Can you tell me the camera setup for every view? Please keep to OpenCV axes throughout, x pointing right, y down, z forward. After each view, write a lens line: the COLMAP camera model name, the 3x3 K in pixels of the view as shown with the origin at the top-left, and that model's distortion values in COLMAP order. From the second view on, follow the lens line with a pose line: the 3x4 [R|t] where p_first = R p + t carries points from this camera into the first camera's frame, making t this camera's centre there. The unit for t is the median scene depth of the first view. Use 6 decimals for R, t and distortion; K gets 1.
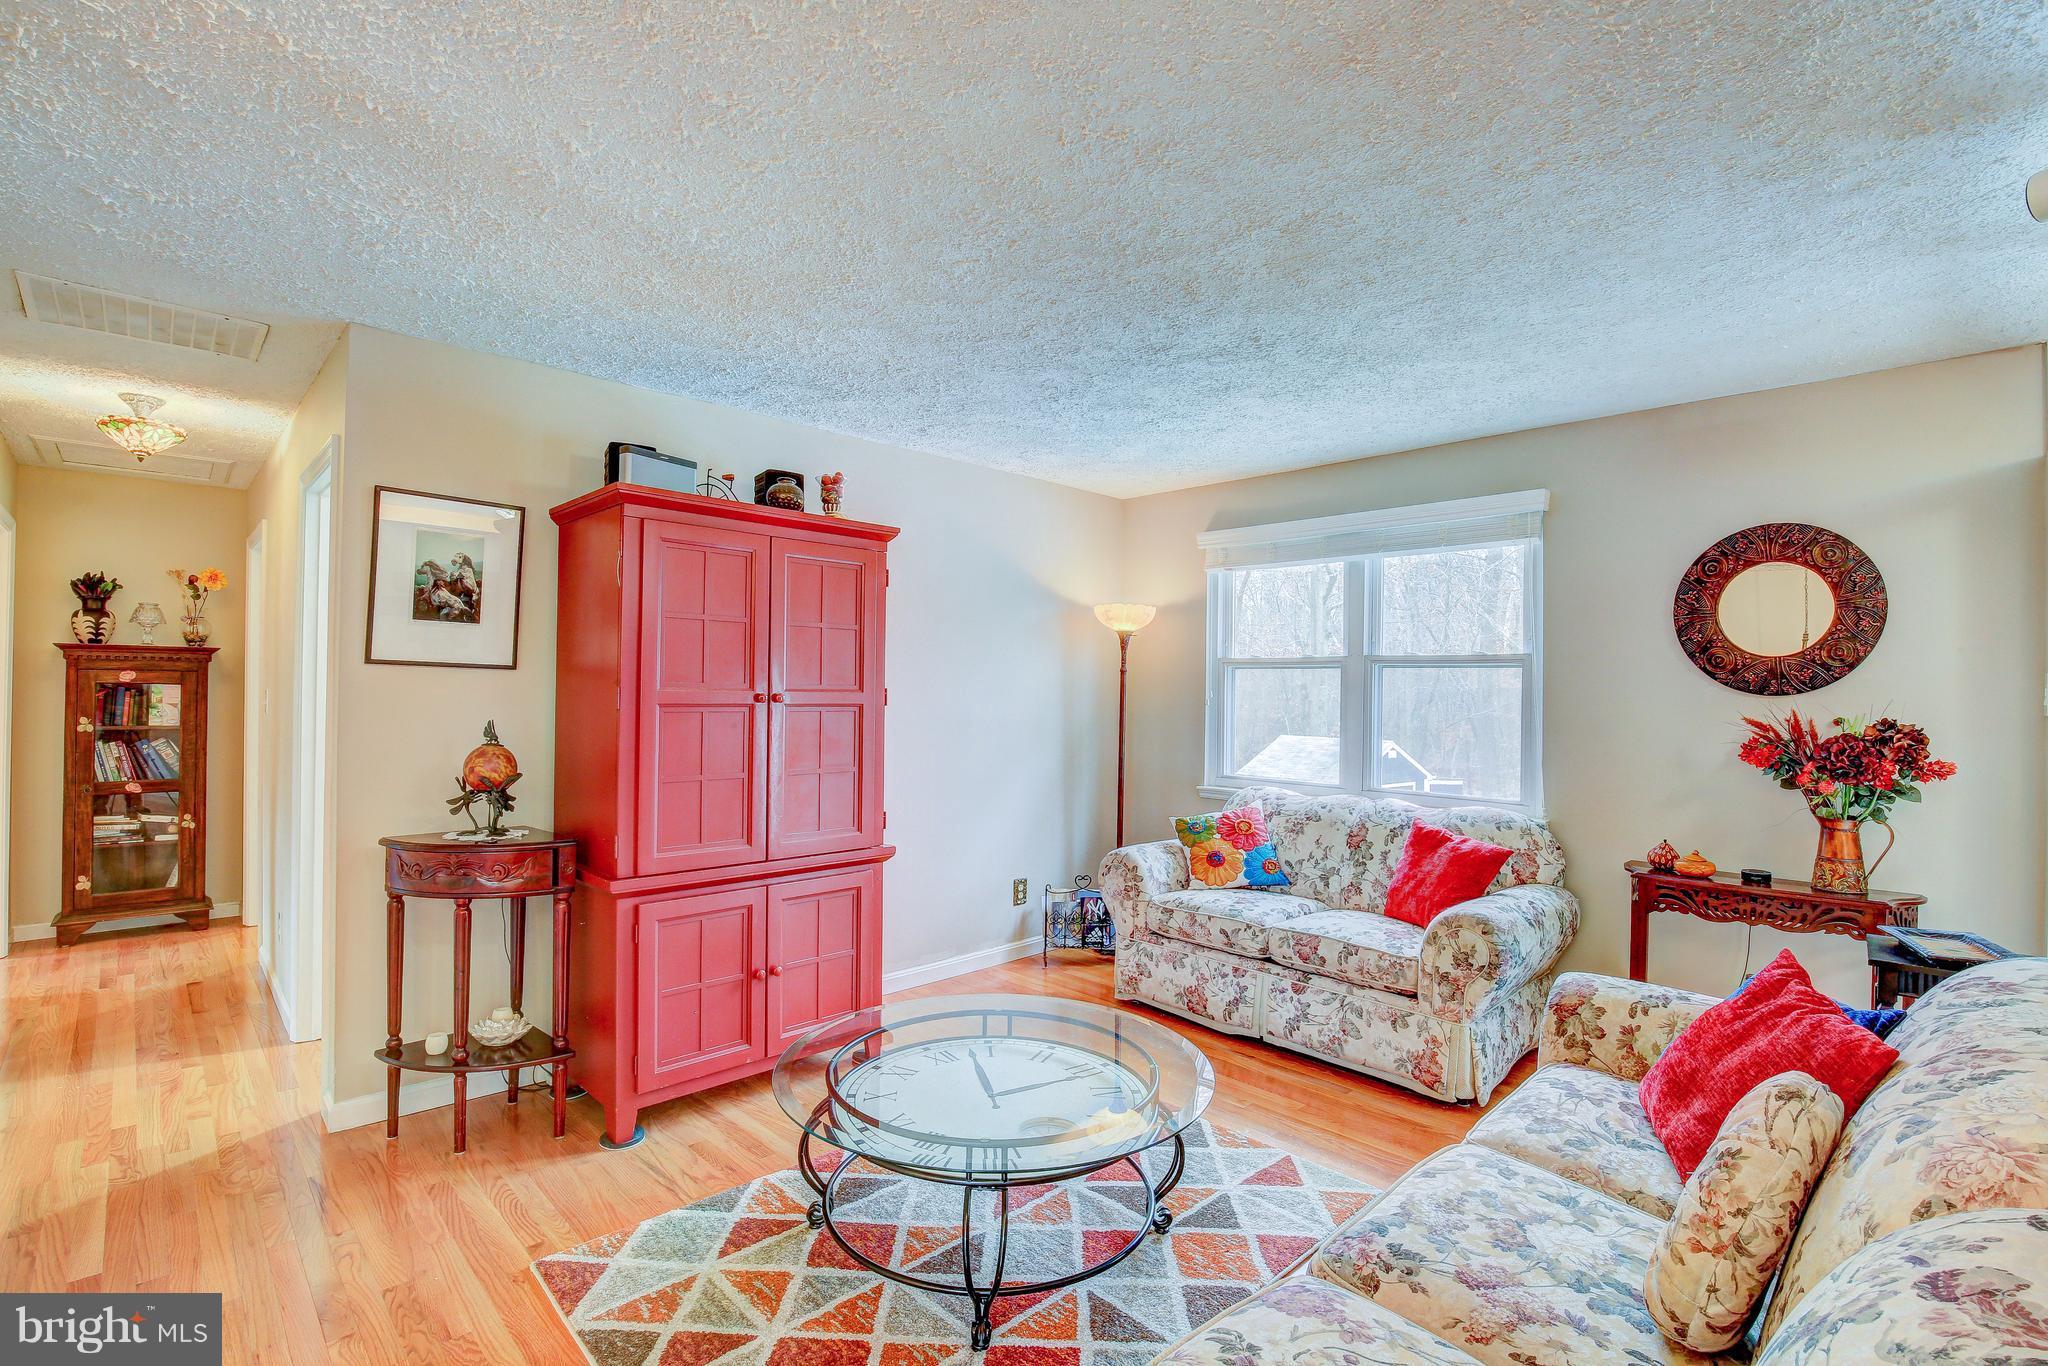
lens RADIAL K [[960.1, 0, 1005.6], [0, 960.1, 678.8], [0, 0, 1]] dist [-0.024110, 0.002116]
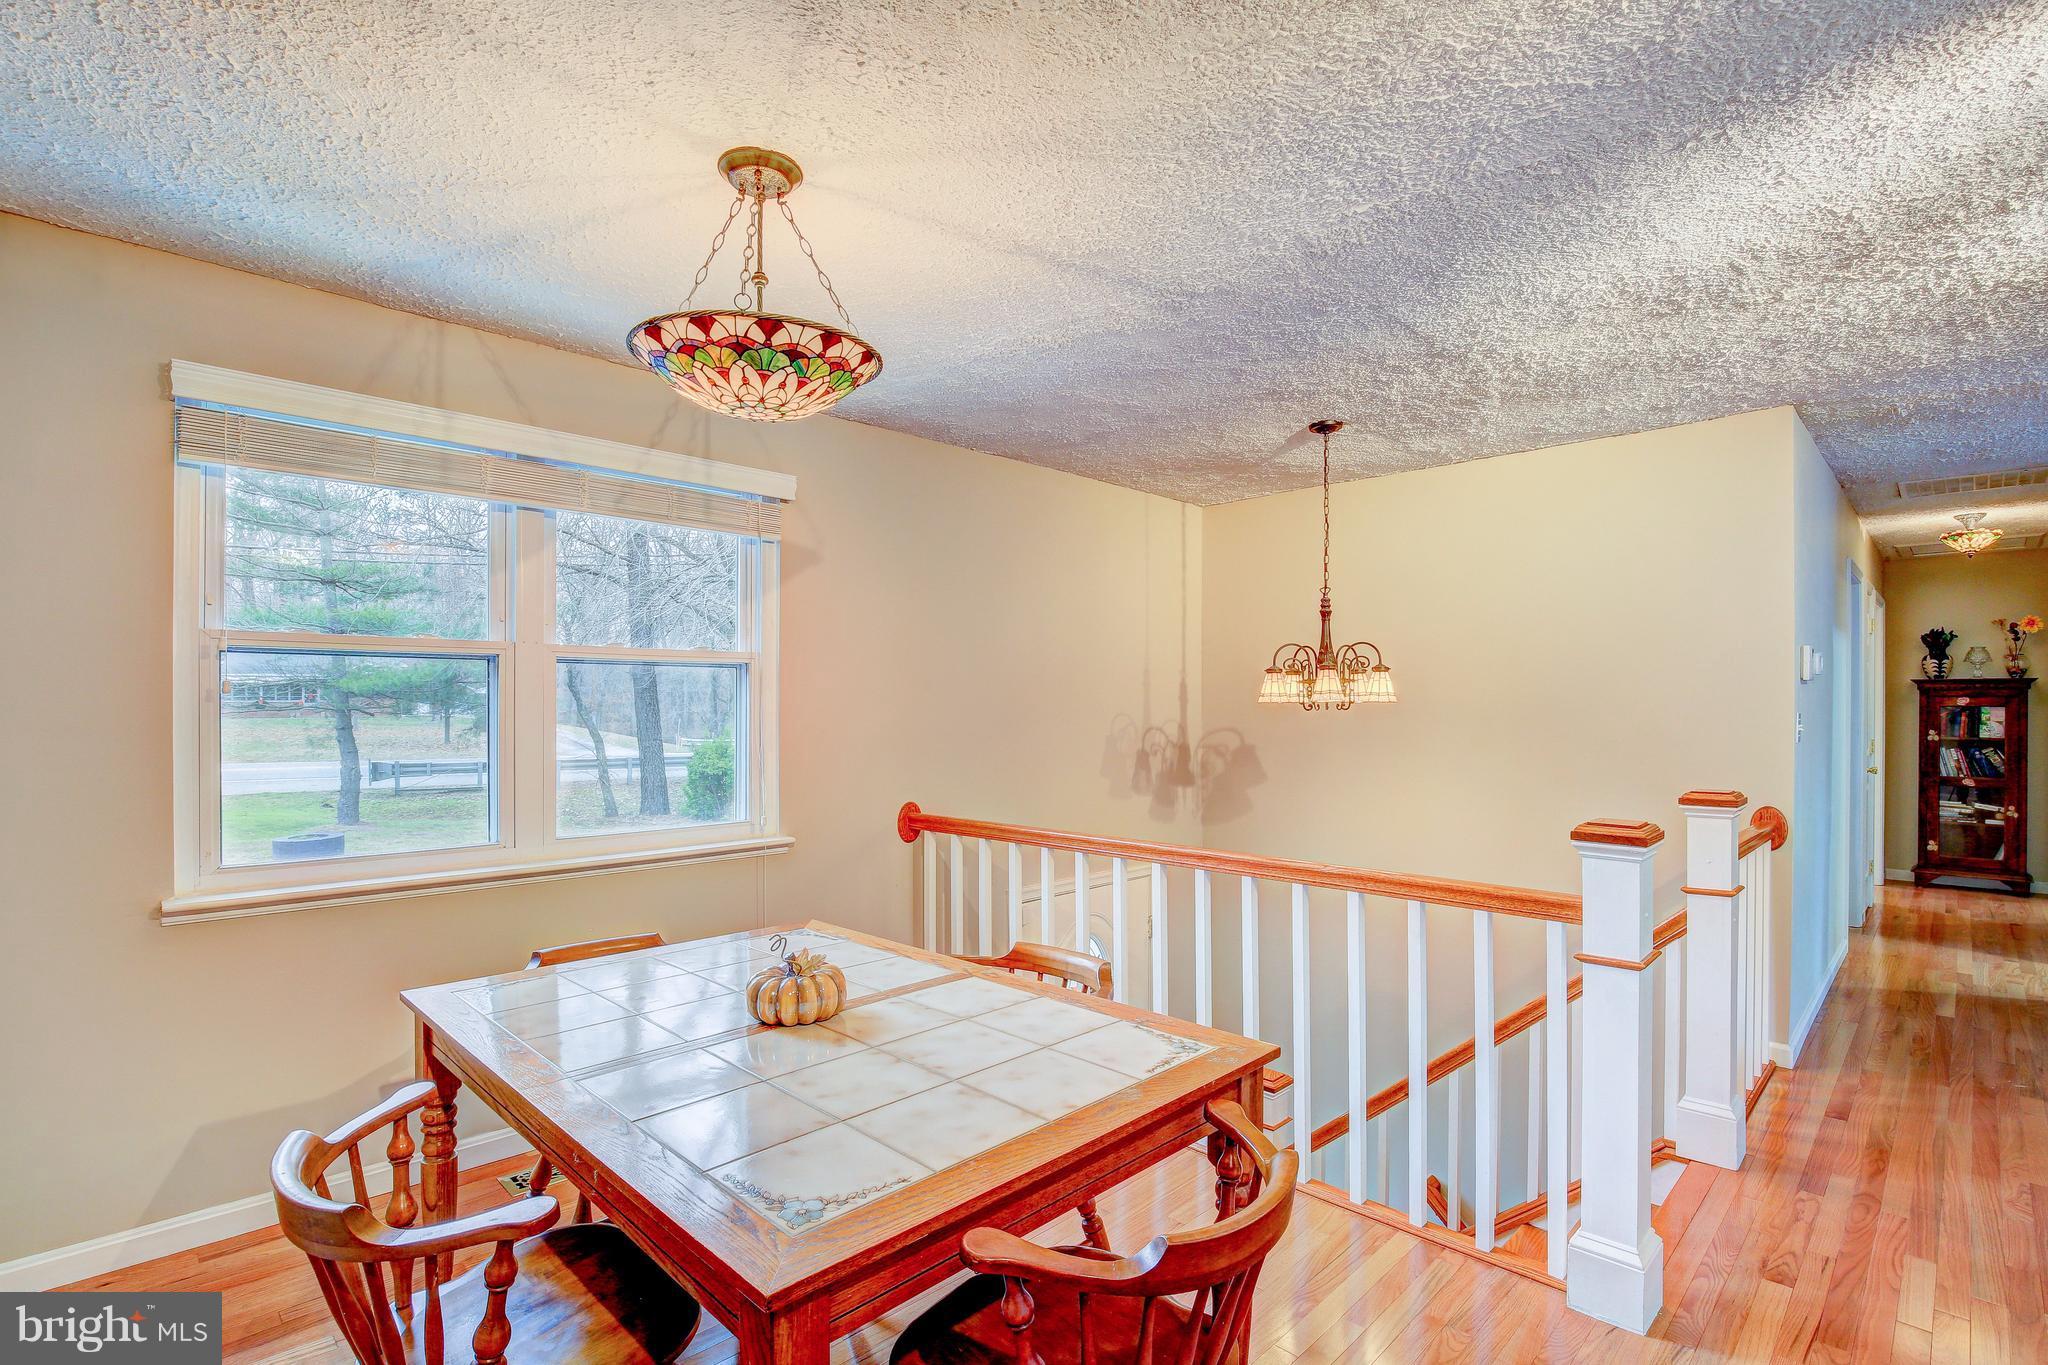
lens RADIAL K [[960.1, 0, 1013.7], [0, 960.1, 708.0], [0, 0, 1]] dist [-0.024110, 0.002116]
pose [[0.033304, -0.004765, -0.999434, 0.513991], [0.012557, 0.999912, -0.004349, -0.005397], [0.999366, -0.012406, 0.033361, -0.567218]]
